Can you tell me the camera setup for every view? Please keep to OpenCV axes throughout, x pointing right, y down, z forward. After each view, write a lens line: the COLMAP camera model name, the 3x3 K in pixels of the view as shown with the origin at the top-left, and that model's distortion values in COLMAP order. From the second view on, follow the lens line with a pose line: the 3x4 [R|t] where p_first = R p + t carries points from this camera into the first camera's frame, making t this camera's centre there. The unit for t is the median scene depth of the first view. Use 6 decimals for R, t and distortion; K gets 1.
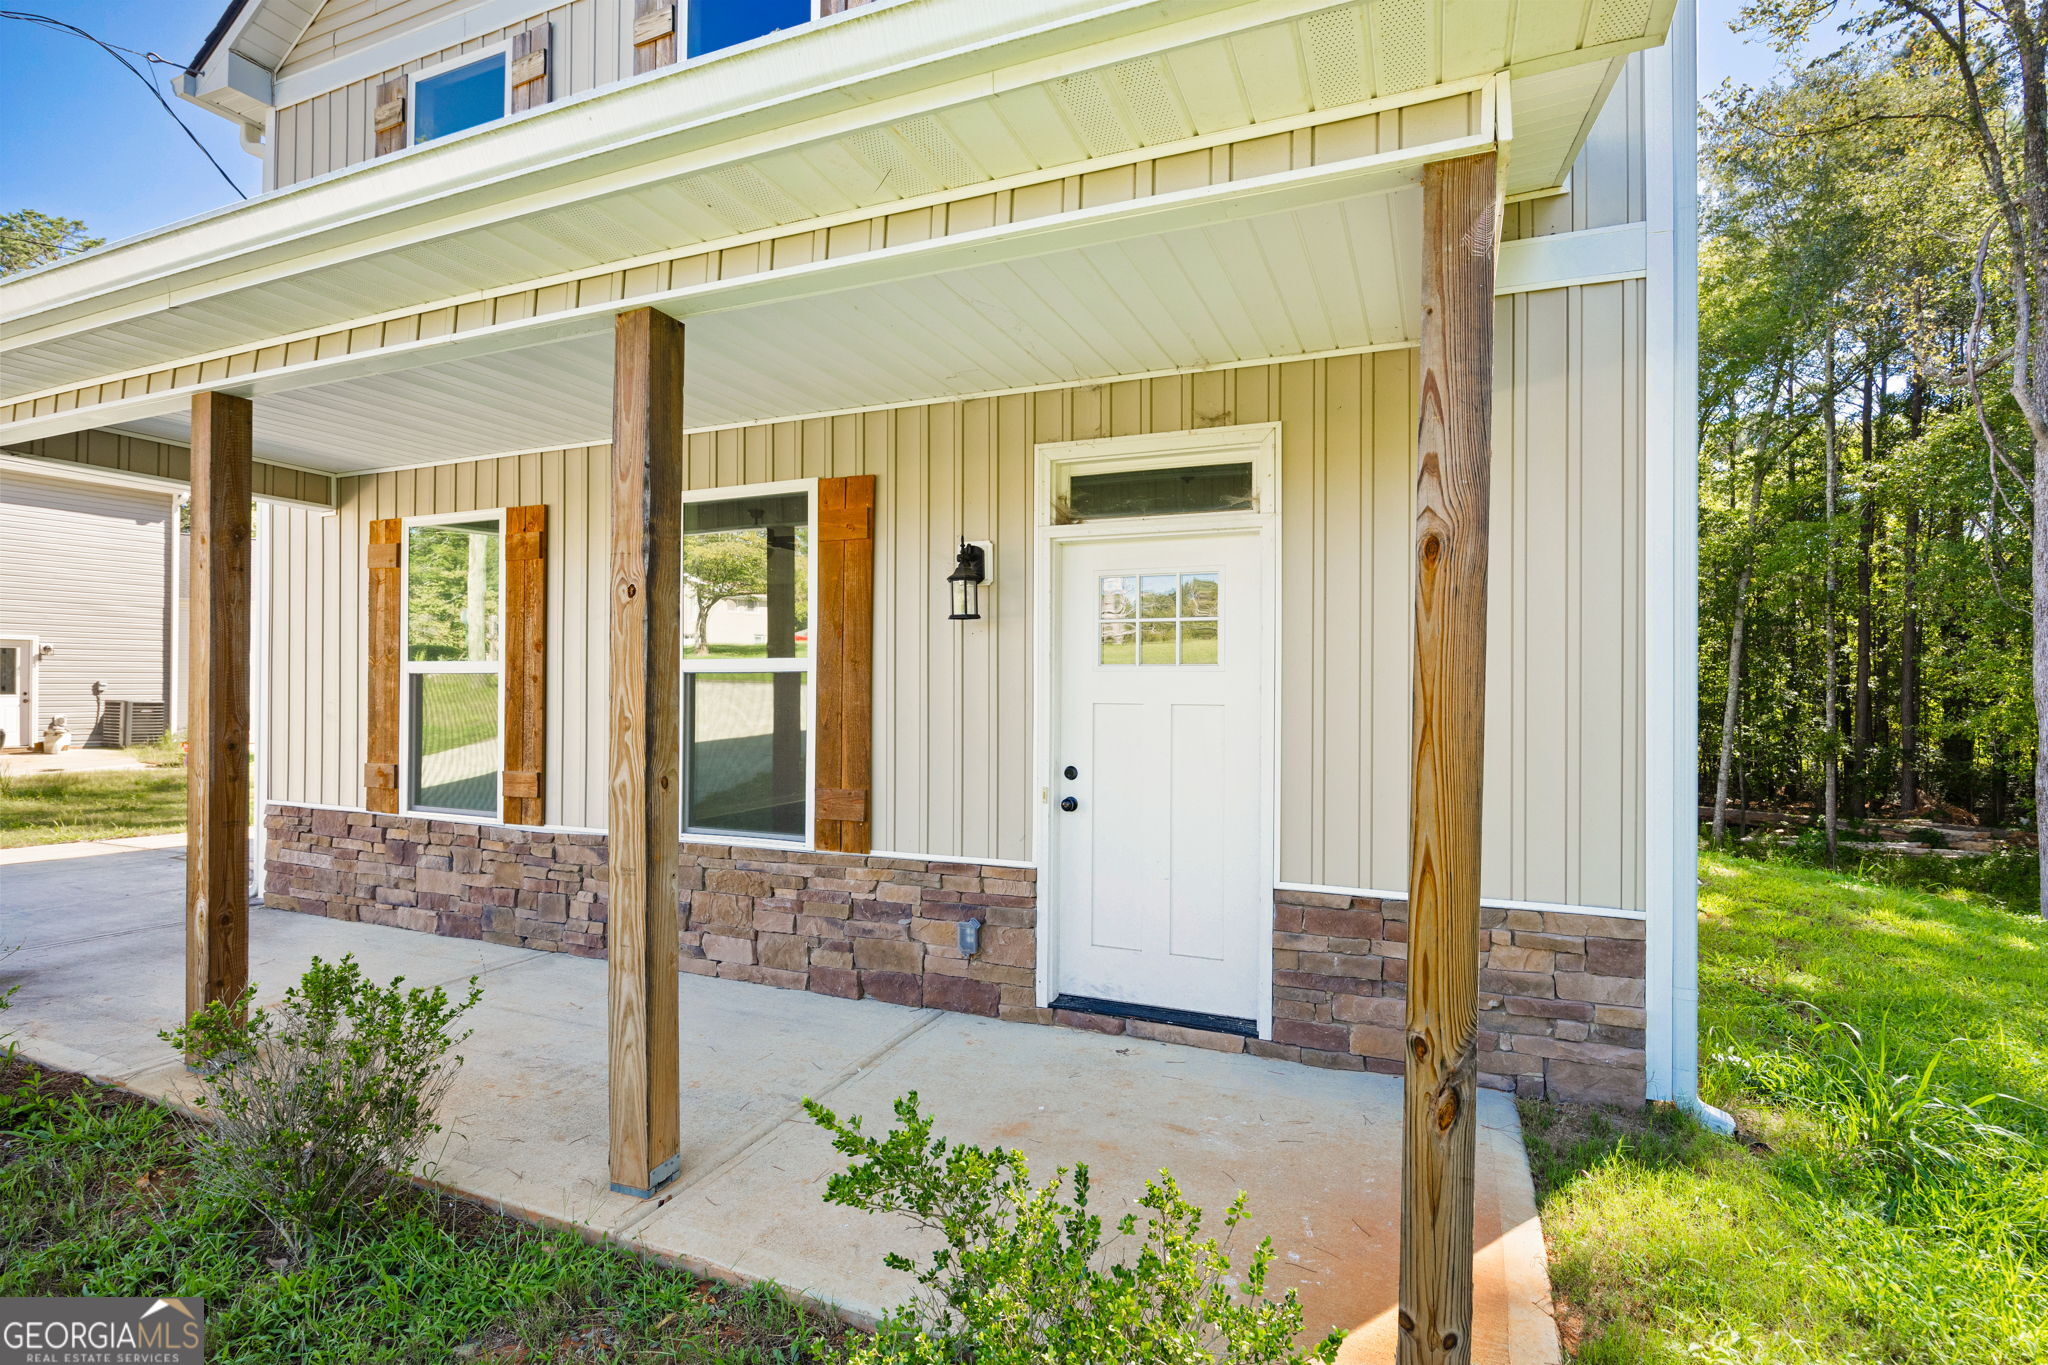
lens RADIAL K [[948.3, 0, 1038.2], [0, 948.3, 682.7], [0, 0, 1]] dist [-0.011397, -0.000455]
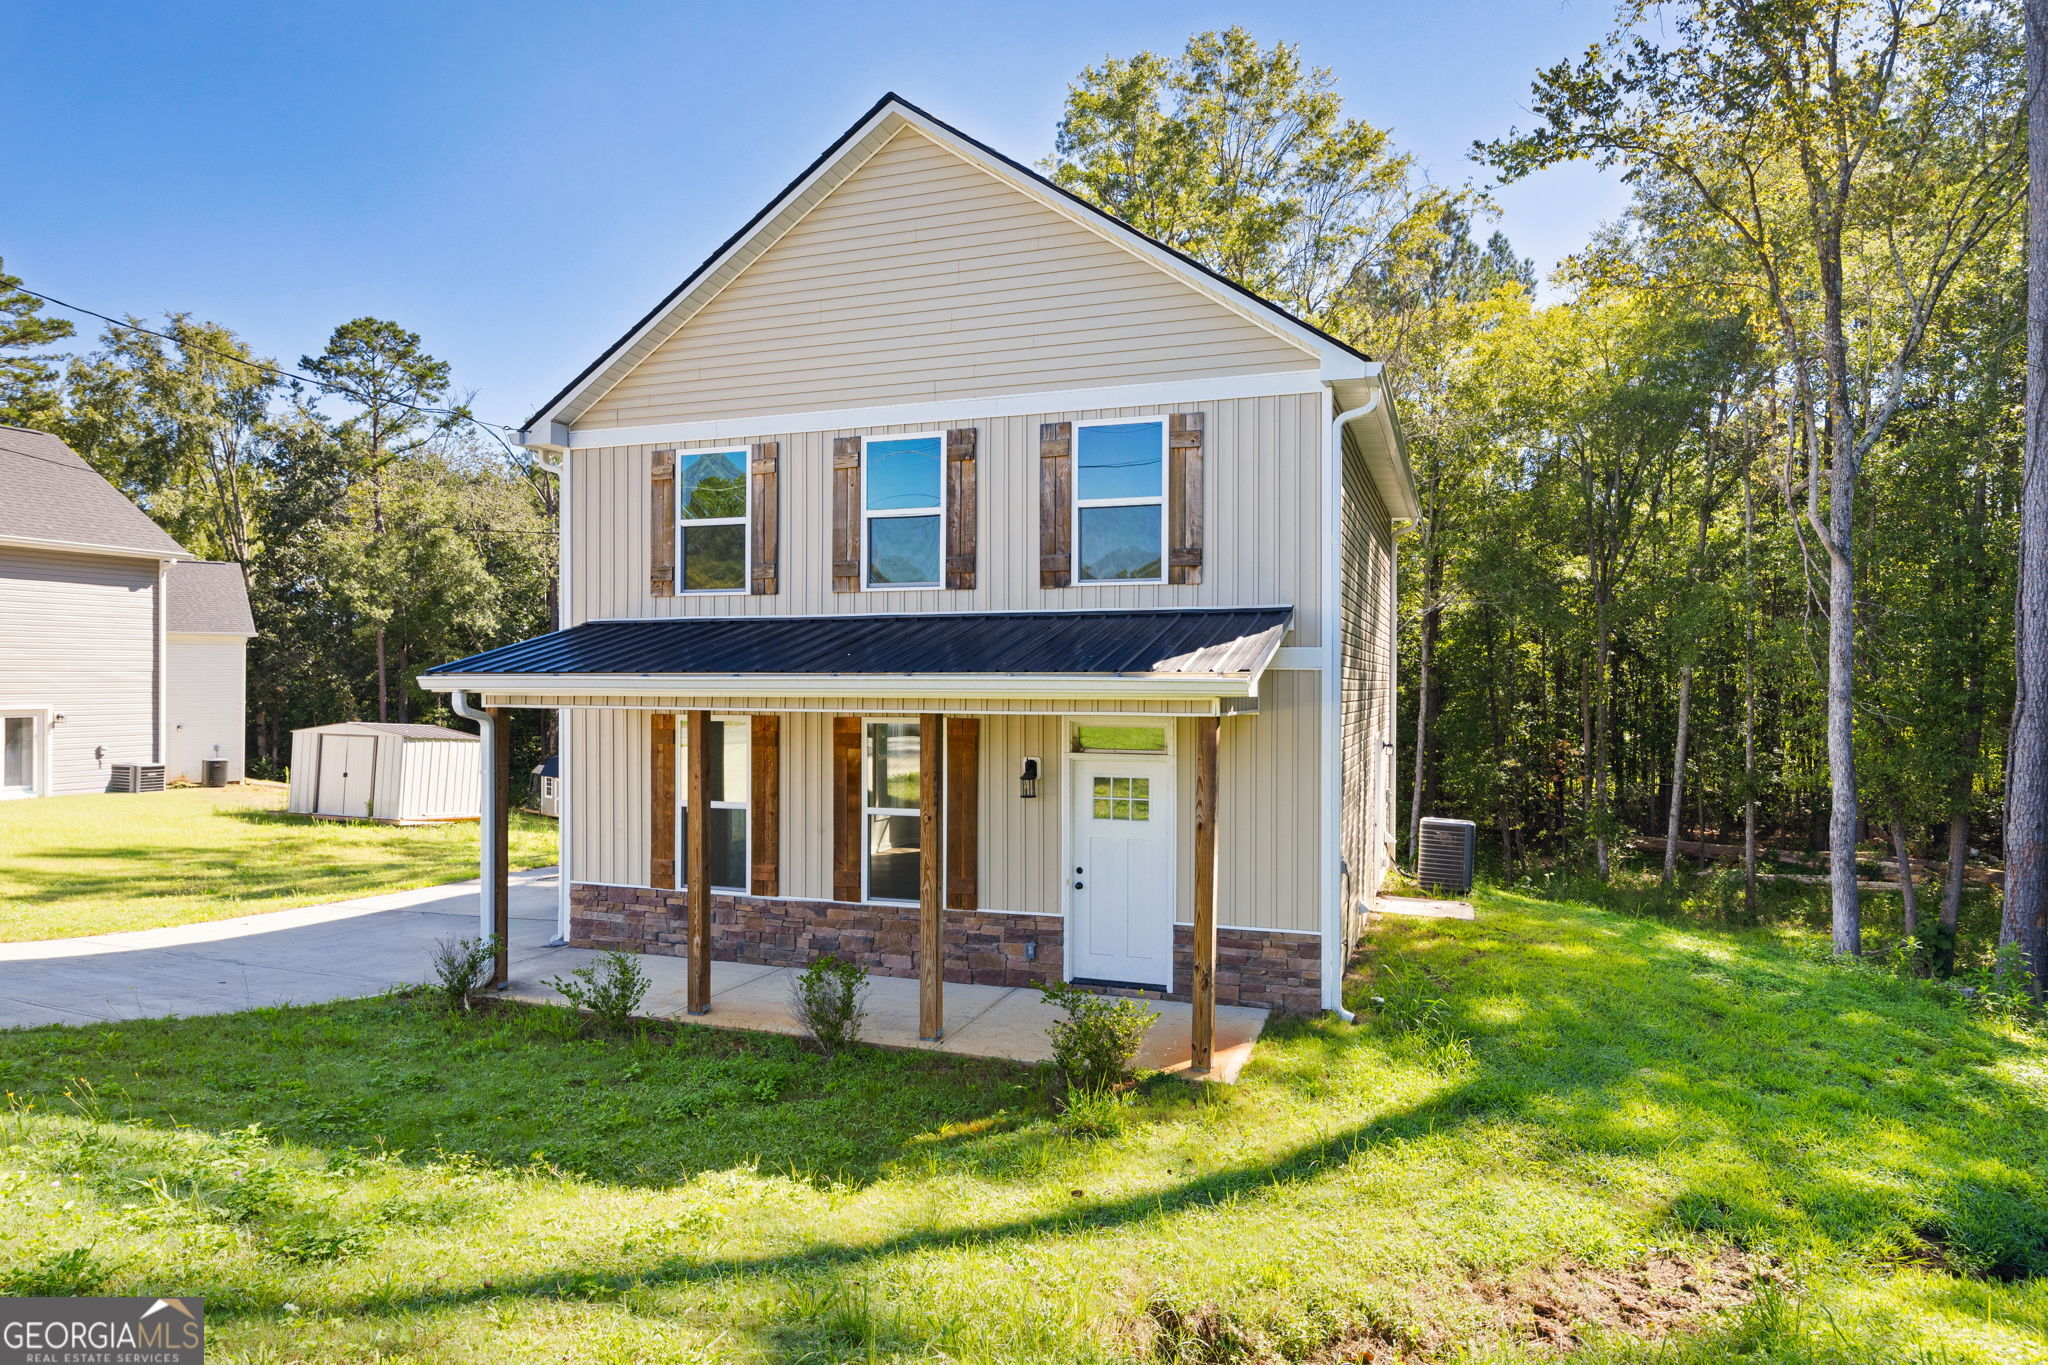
lens RADIAL K [[1164.4, 0, 1024.6], [0, 1164.4, 663.2], [0, 0, 1]] dist [-0.006586, 0.000078]
pose [[0.998647, -0.002912, 0.051925, -0.199139], [0.003677, 0.999886, -0.014657, -0.296583], [-0.051876, 0.014829, 0.998543, -1.425406]]
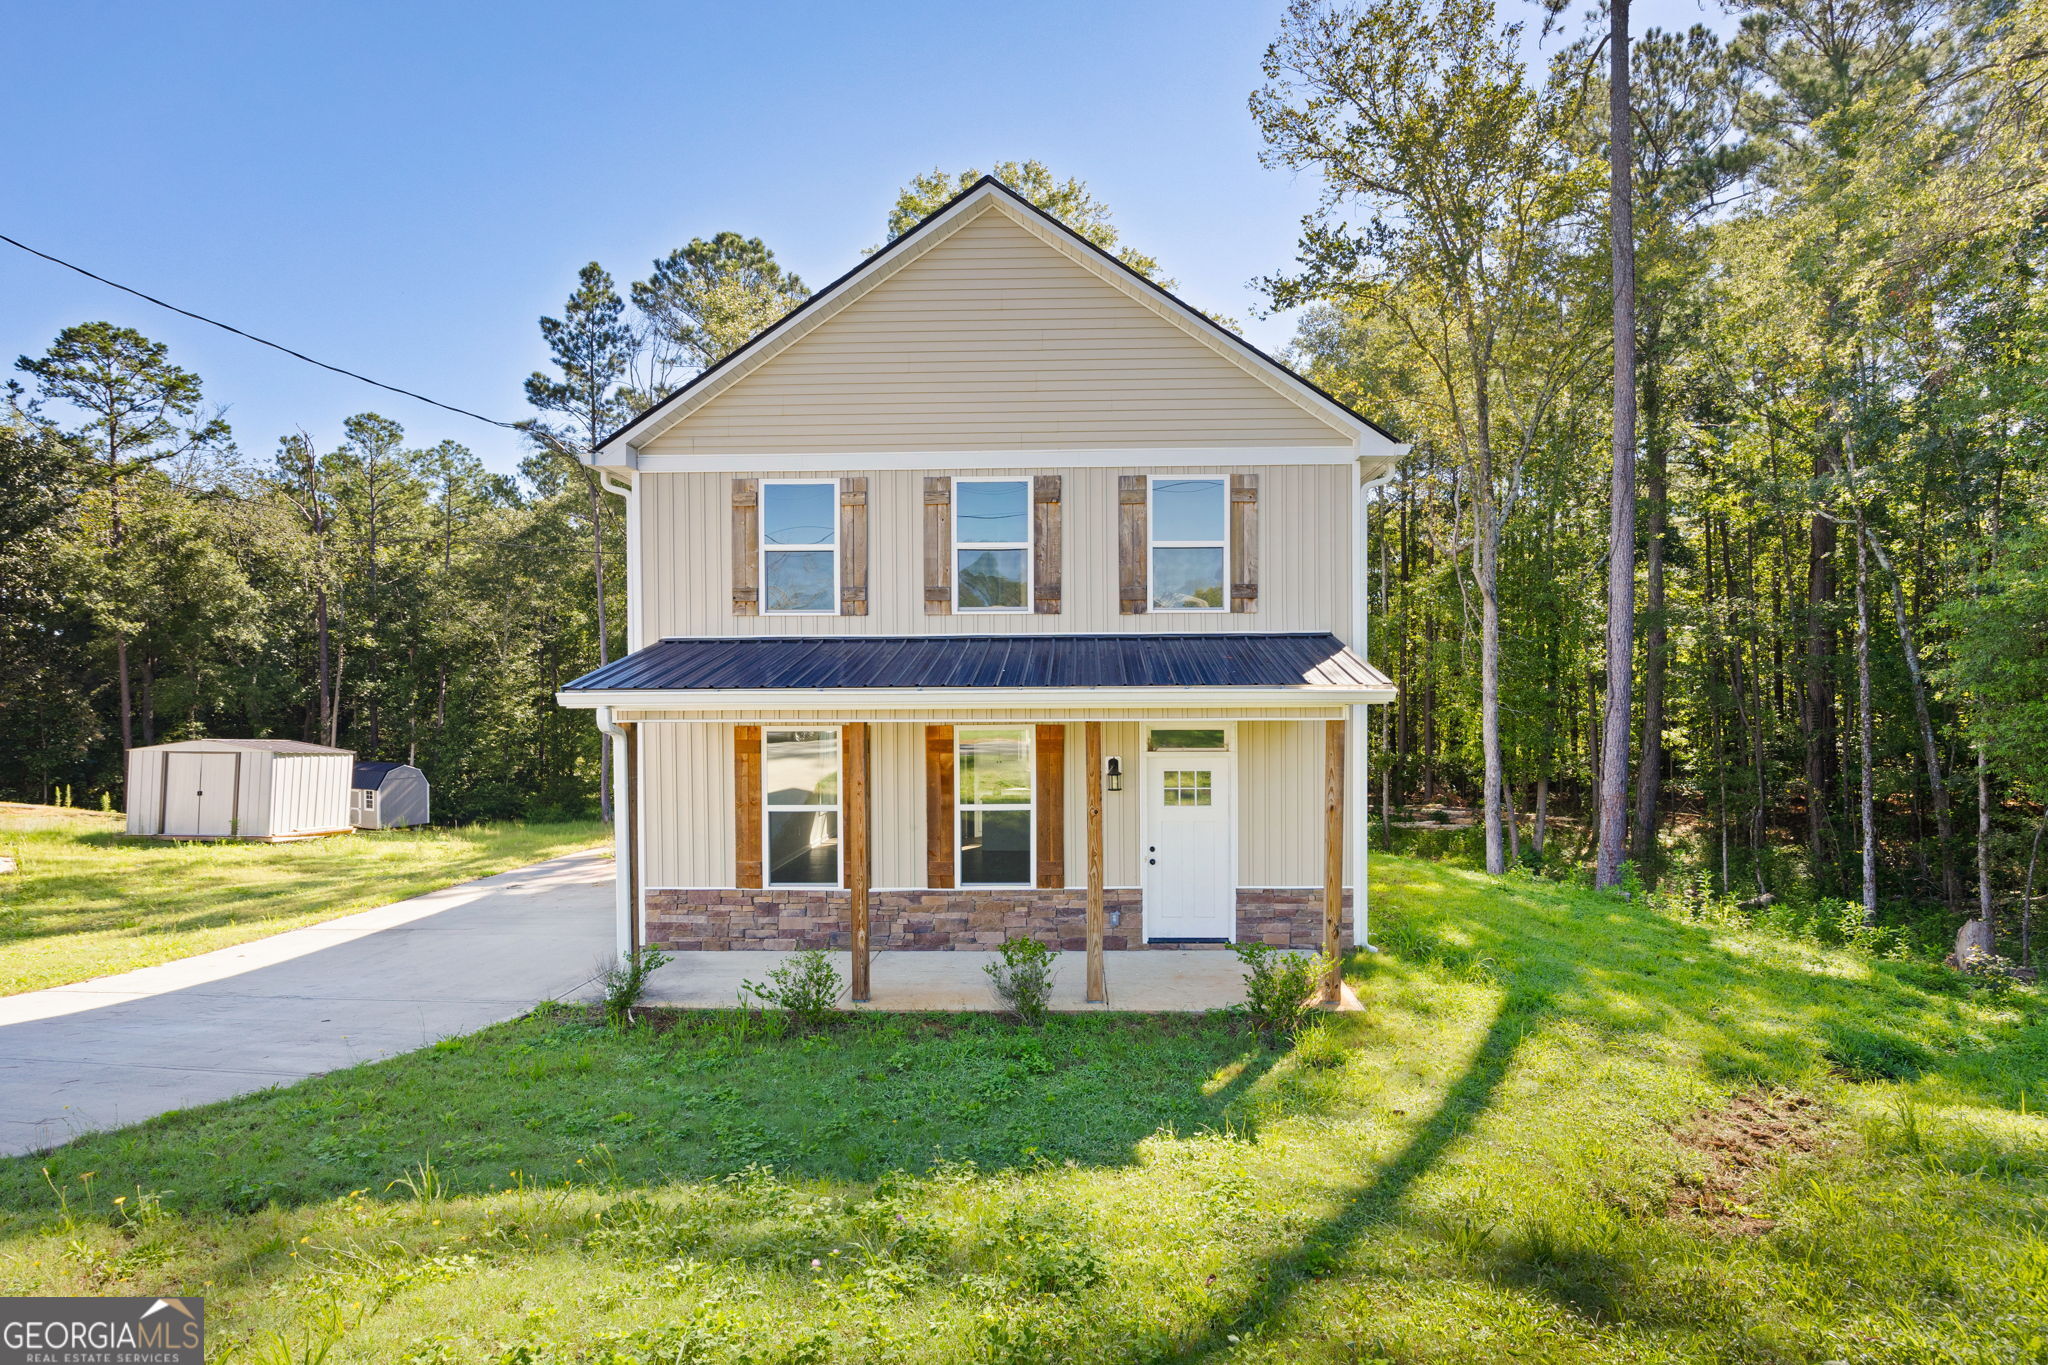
lens RADIAL K [[948.3, 0, 1038.2], [0, 948.3, 682.7], [0, 0, 1]] dist [-0.011397, -0.000455]
pose [[0.937476, -0.009257, 0.347927, -1.025320], [0.011085, 0.999933, -0.003264, -0.312121], [-0.347874, 0.006917, 0.937516, -1.144522]]
